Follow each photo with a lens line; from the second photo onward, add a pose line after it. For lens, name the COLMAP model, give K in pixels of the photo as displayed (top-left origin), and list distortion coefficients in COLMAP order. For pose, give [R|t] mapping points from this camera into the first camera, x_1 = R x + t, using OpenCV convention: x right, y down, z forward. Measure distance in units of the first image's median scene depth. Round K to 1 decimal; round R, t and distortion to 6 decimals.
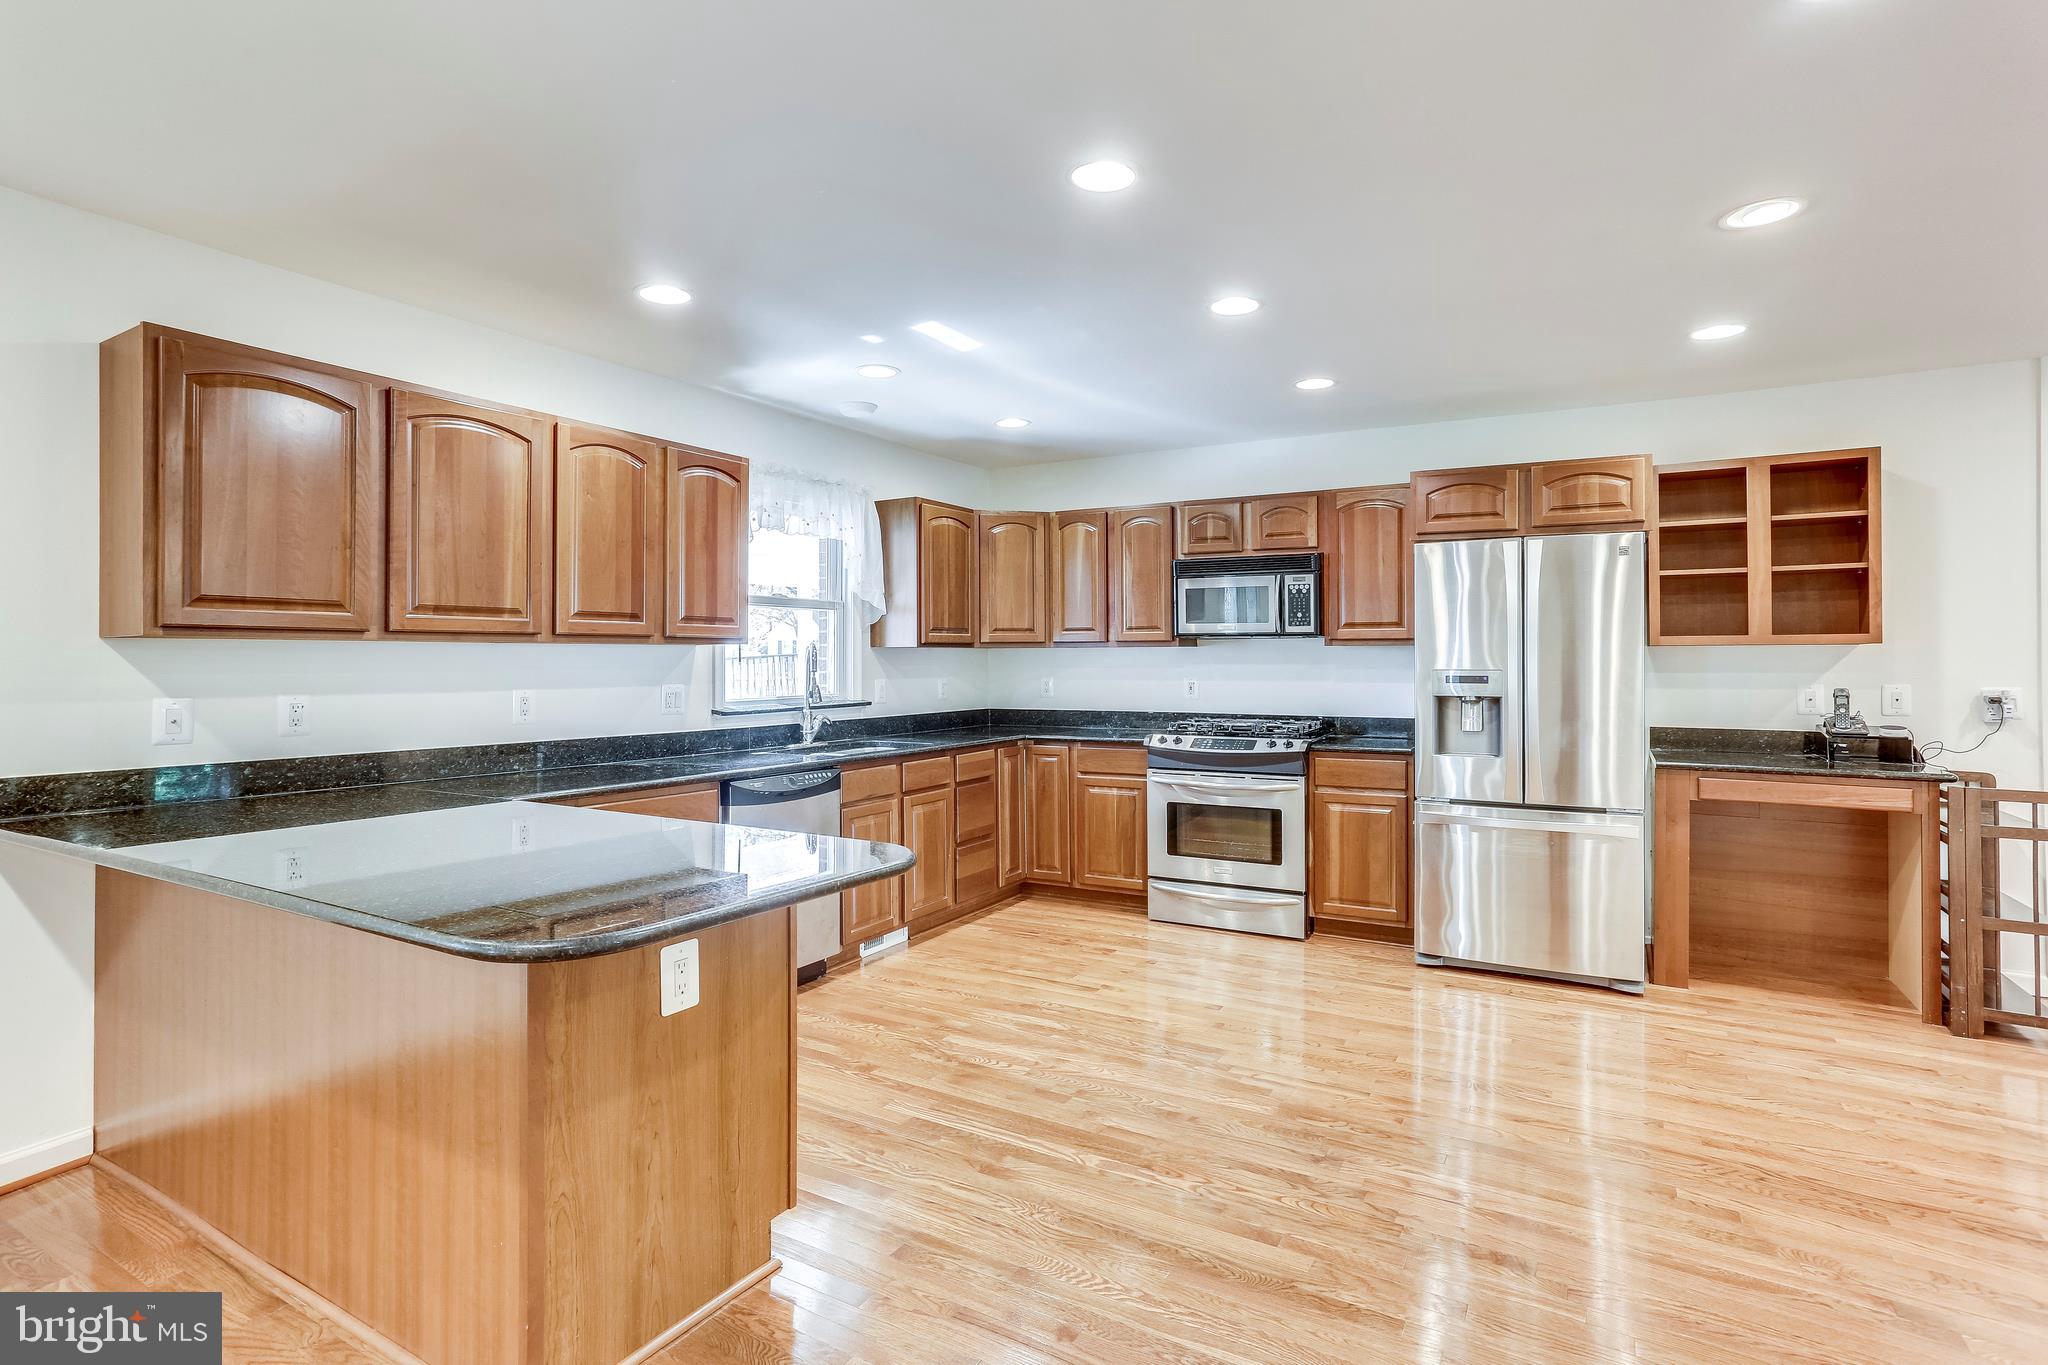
lens RADIAL K [[1010.5, 0, 1025.0], [0, 1010.5, 649.4], [0, 0, 1]] dist [-0.031487, 0.020660]
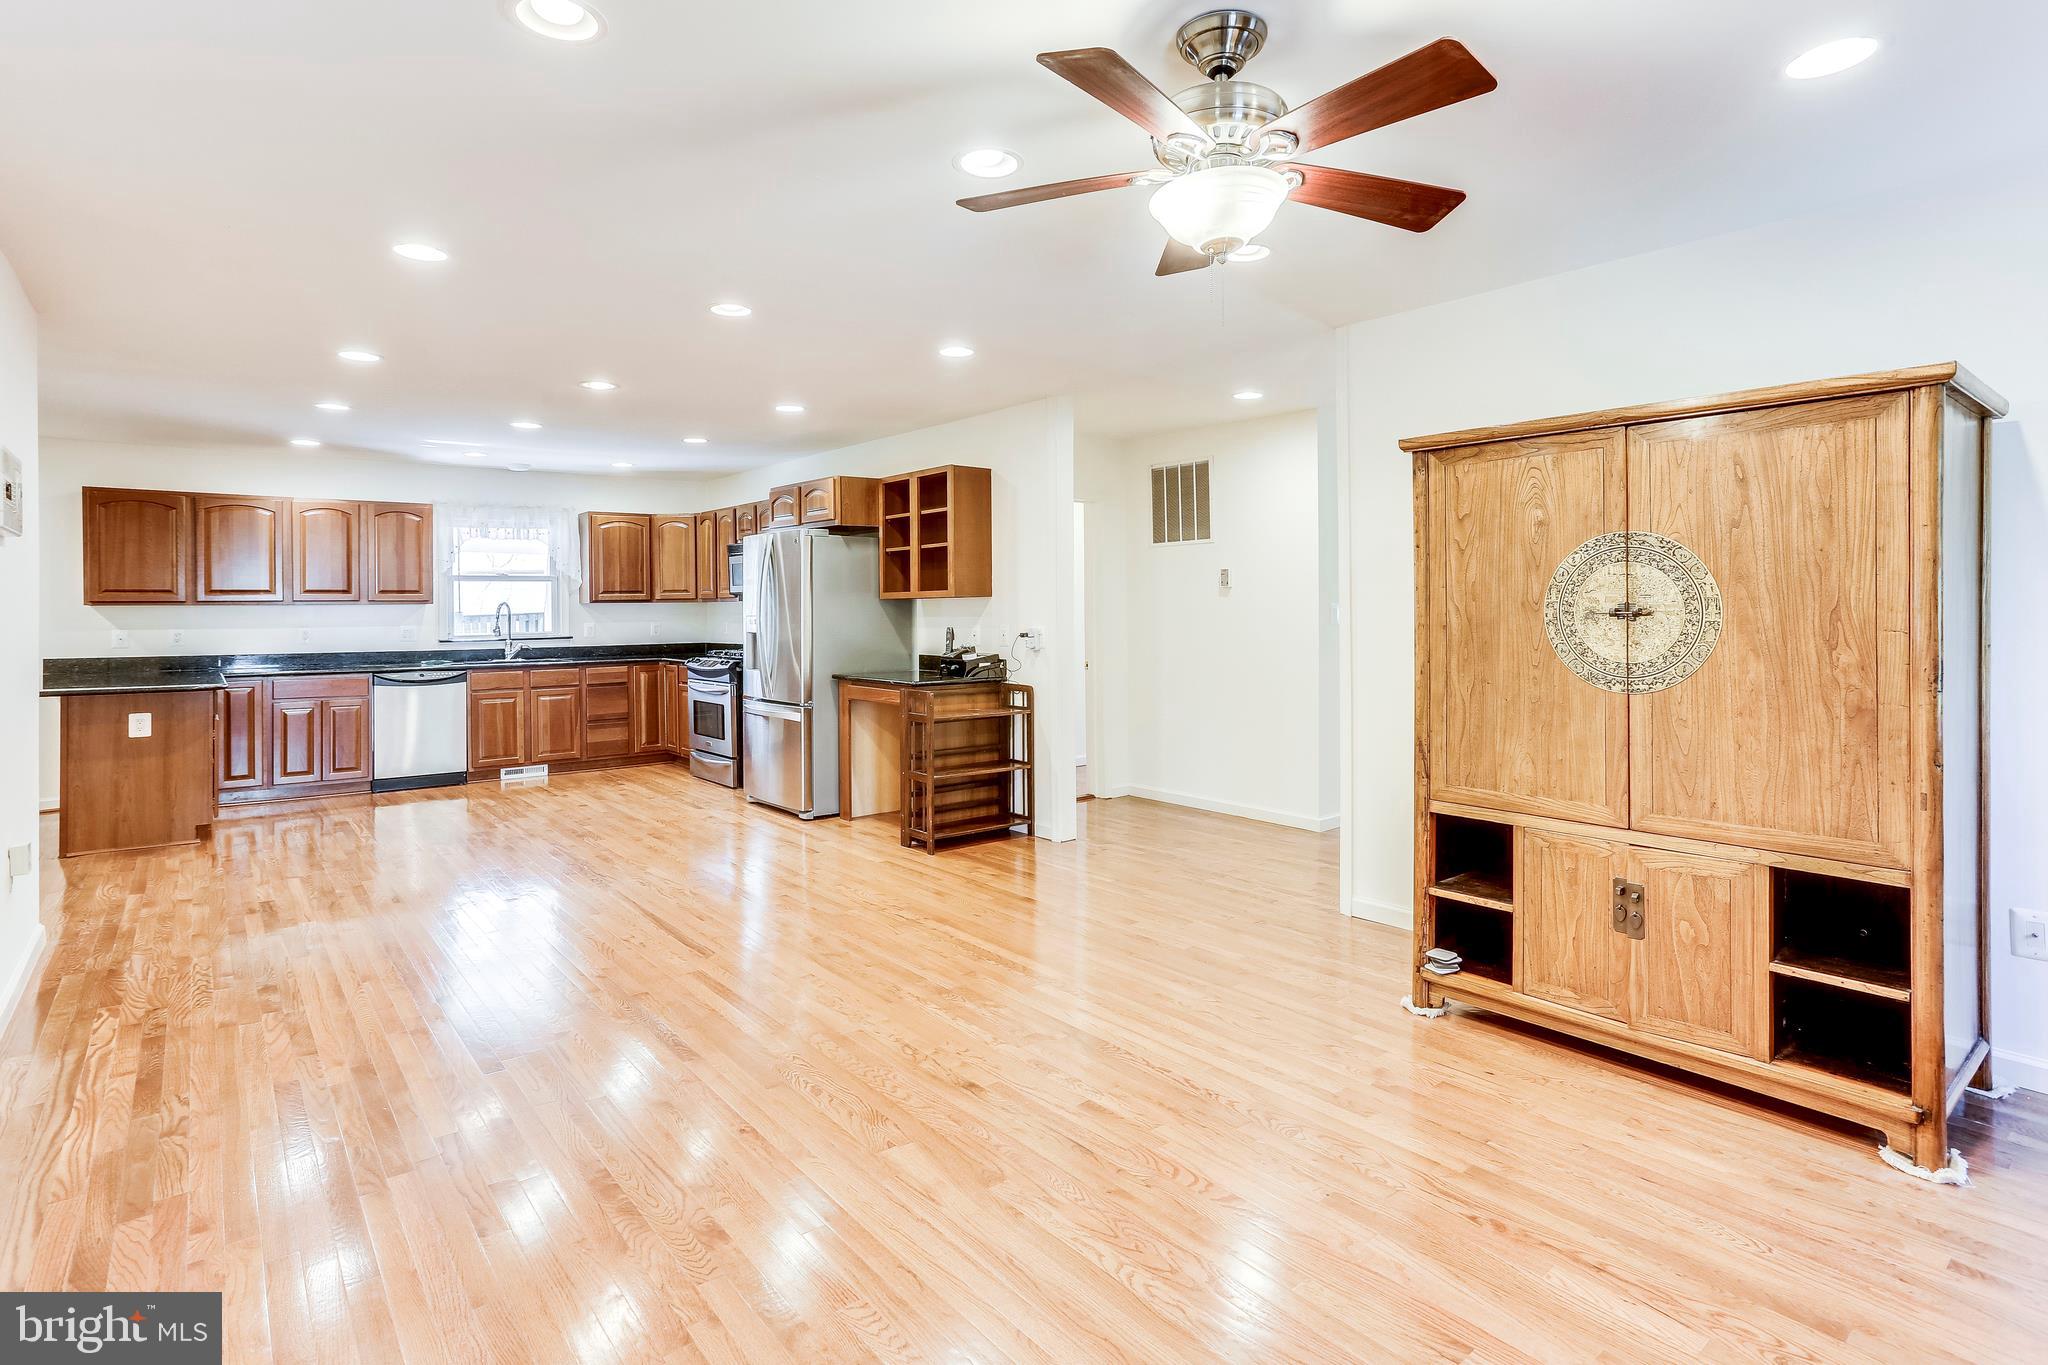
lens RADIAL K [[1010.5, 0, 997.5], [0, 1010.5, 604.5], [0, 0, 1]] dist [-0.031487, 0.020660]
pose [[0.934640, -0.009179, -0.355476, 1.367996], [0.012203, 0.999906, 0.006267, -0.003011], [0.355385, -0.010195, 0.934664, -0.365661]]
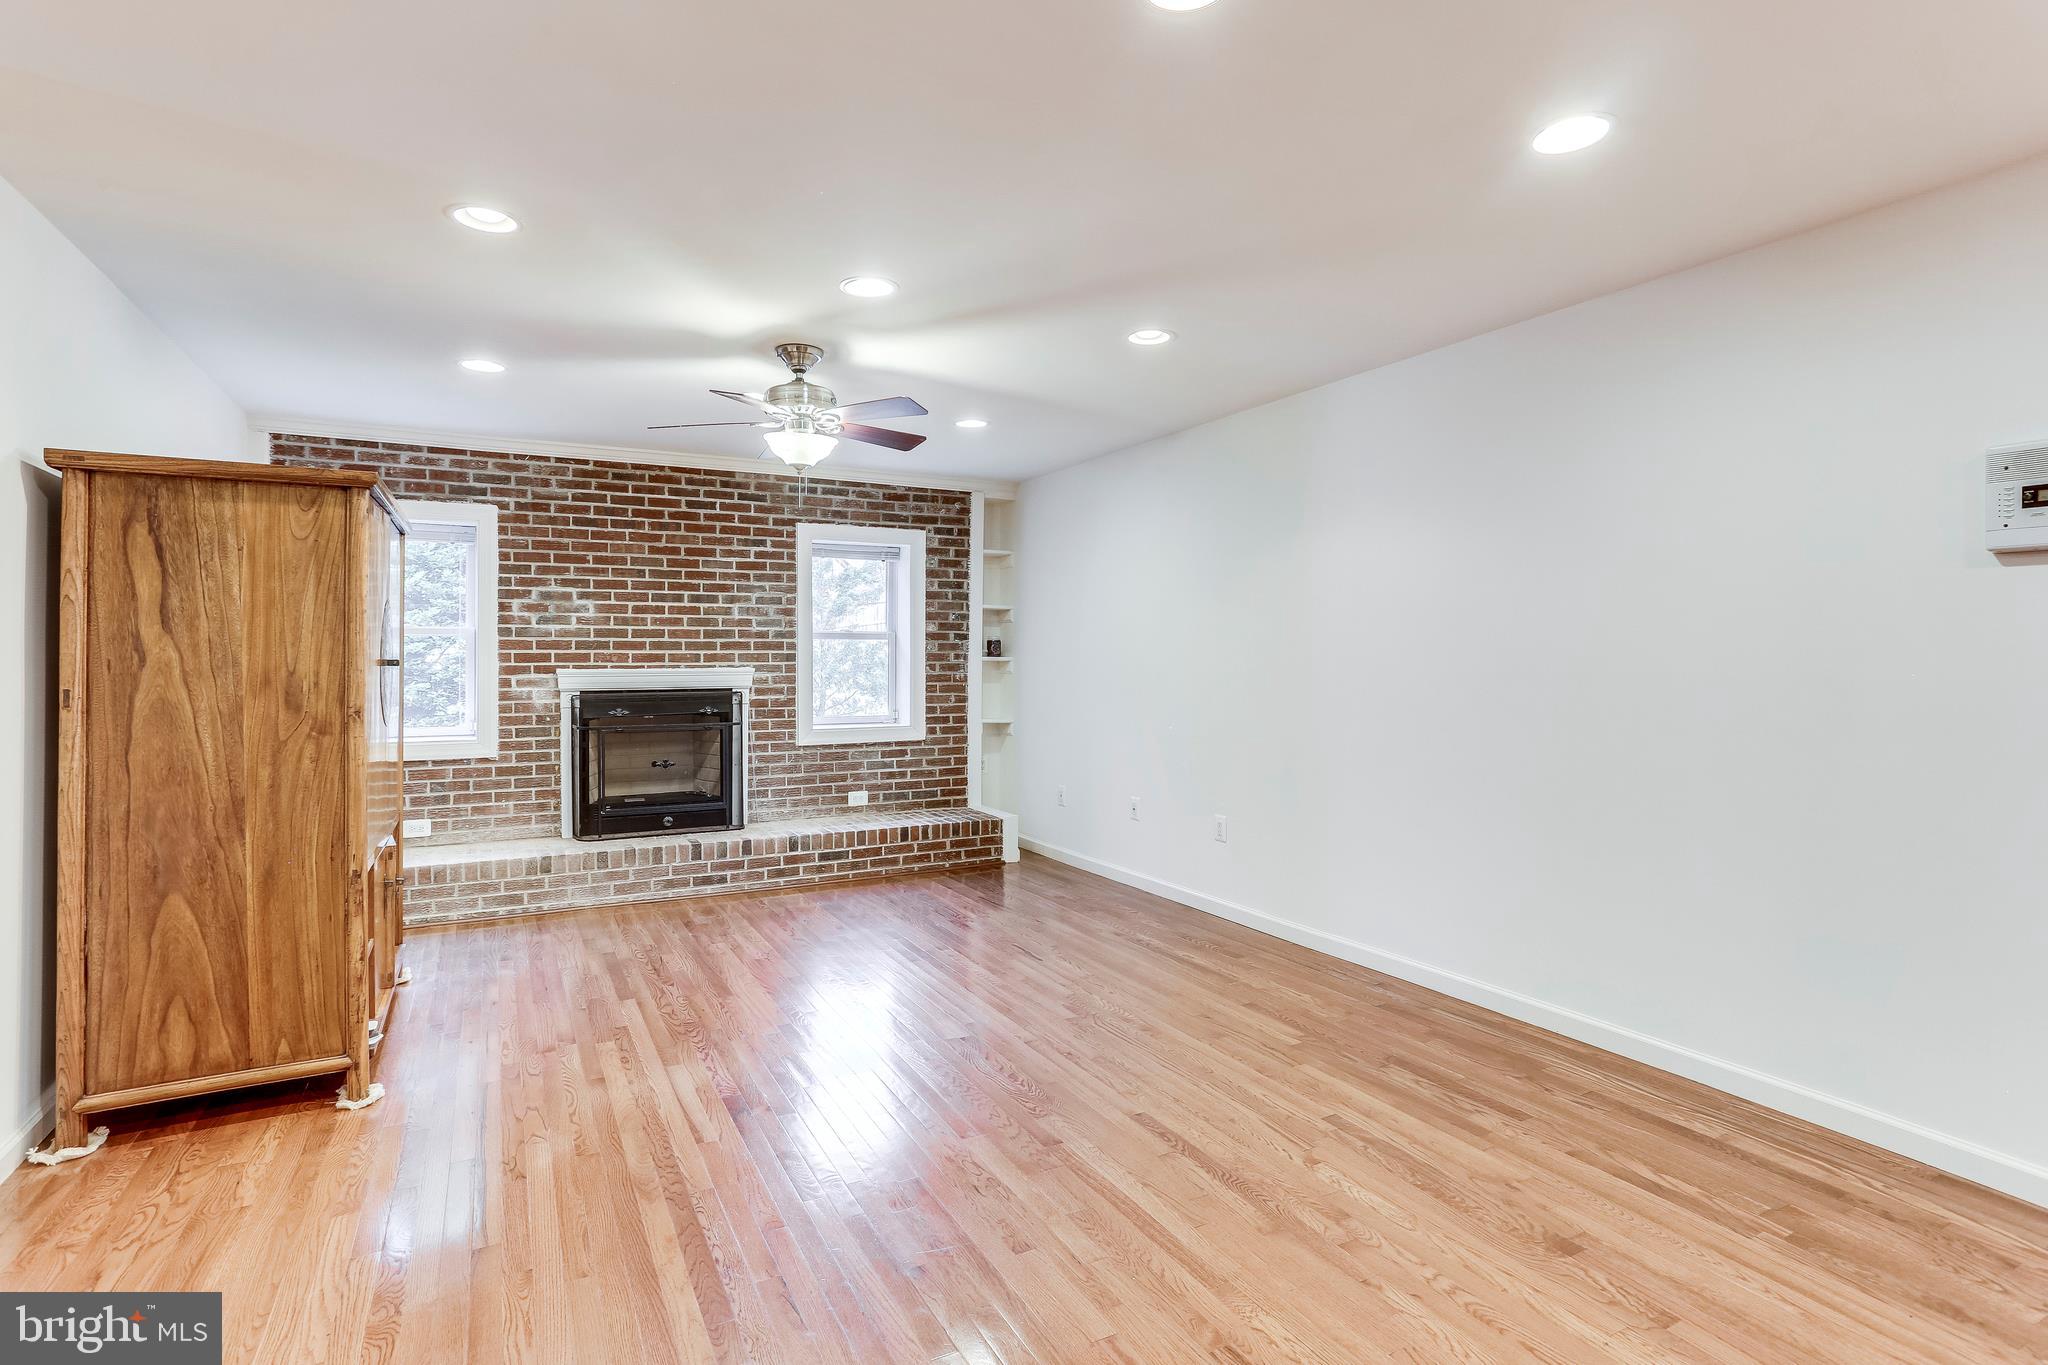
lens RADIAL K [[1010.5, 0, 1023.4], [0, 1010.5, 647.9], [0, 0, 1]] dist [-0.031487, 0.020660]
pose [[-0.847904, 0.004364, 0.530132, 0.627982], [-0.003935, 0.999887, -0.014525, 0.008946], [-0.530135, -0.014402, -0.847791, 0.816388]]
